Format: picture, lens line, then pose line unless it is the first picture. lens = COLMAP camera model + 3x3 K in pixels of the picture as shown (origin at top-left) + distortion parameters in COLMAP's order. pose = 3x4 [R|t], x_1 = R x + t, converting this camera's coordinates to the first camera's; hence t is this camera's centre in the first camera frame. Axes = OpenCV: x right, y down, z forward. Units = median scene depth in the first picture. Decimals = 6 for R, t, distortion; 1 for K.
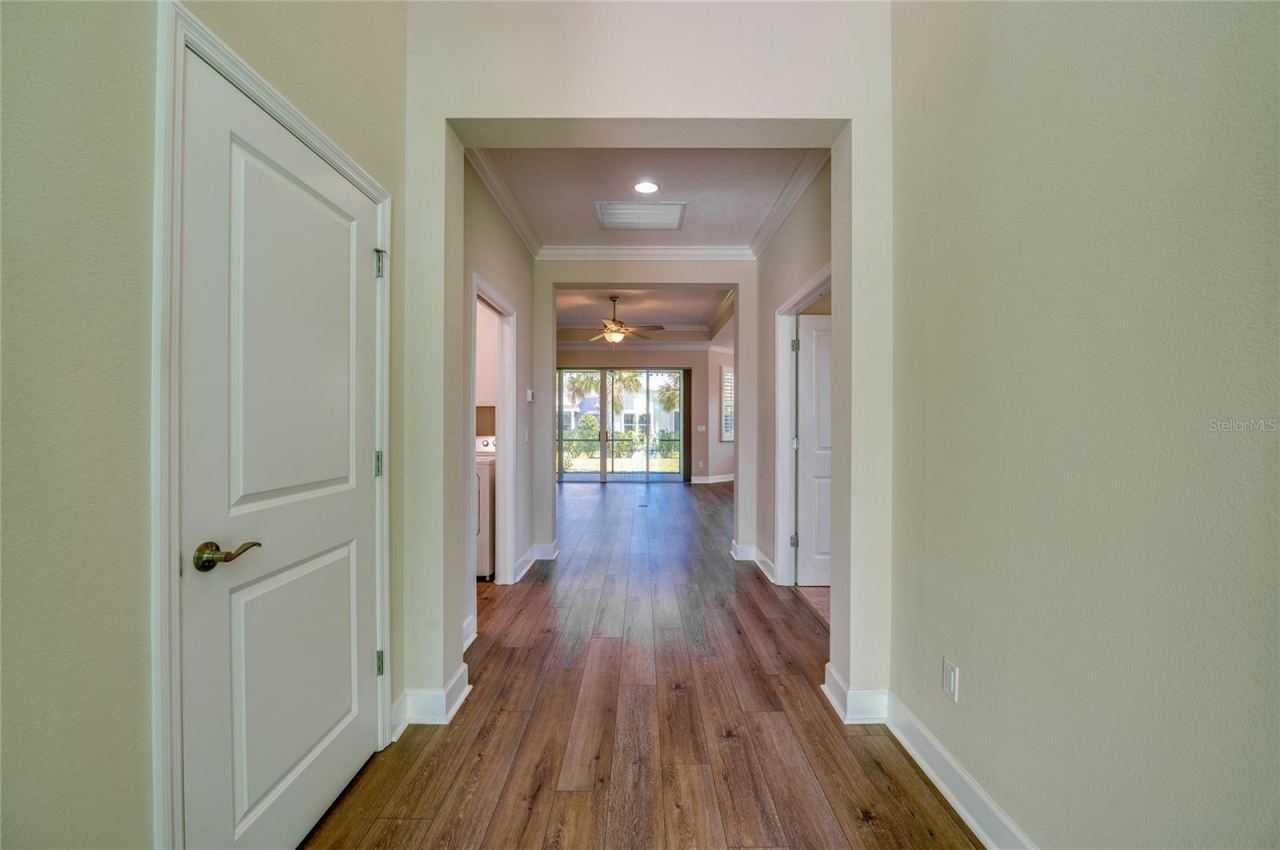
lens RADIAL K [[552.0, 0, 640.2], [0, 552.0, 422.5], [0, 0, 1]] dist [-0.010246, -0.000921]
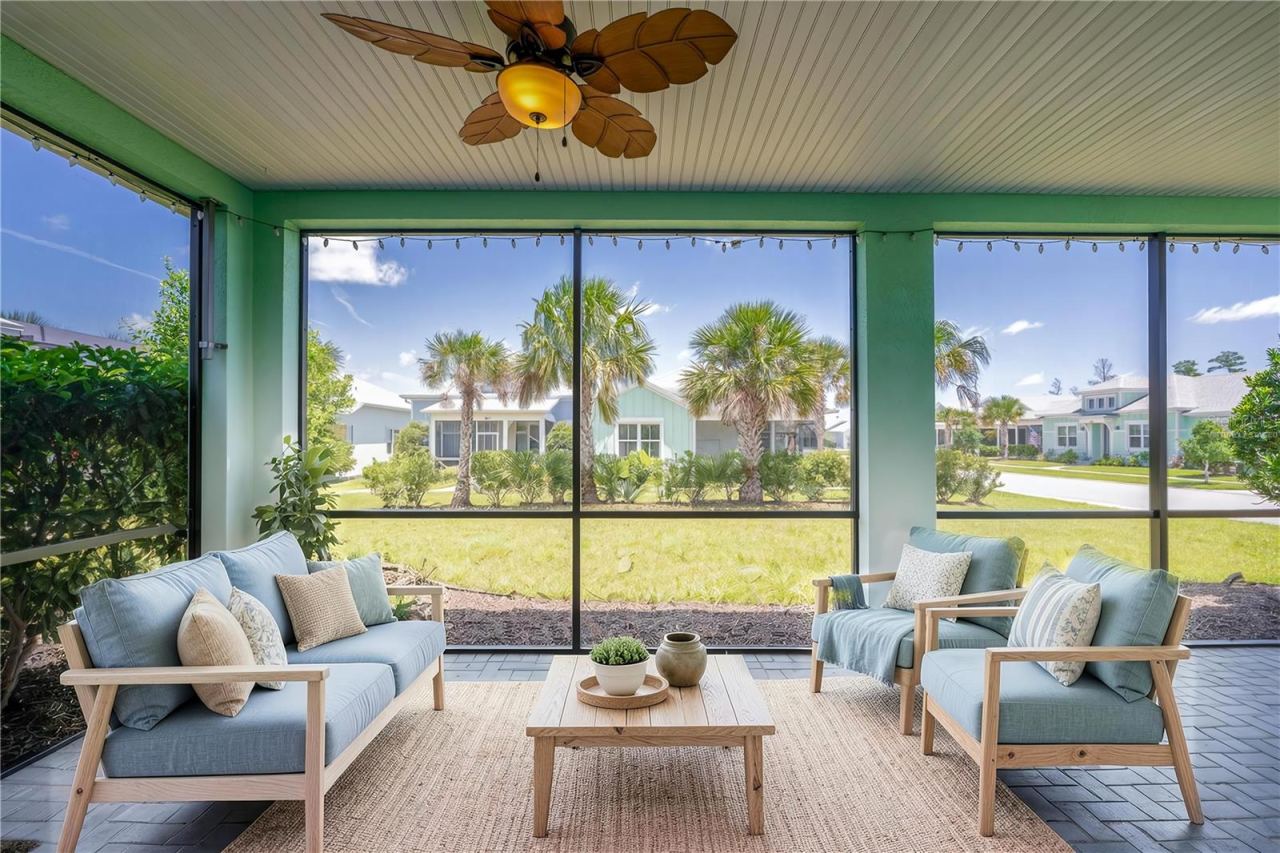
lens RADIAL K [[552.0, 0, 644.4], [0, 552.0, 431.5], [0, 0, 1]] dist [-0.010246, -0.000921]
pose [[0.999915, 0.002430, 0.012790, -0.010110], [-0.002295, 0.999941, -0.010585, 0.000655], [-0.012815, 0.010555, 0.999862, 0.405829]]
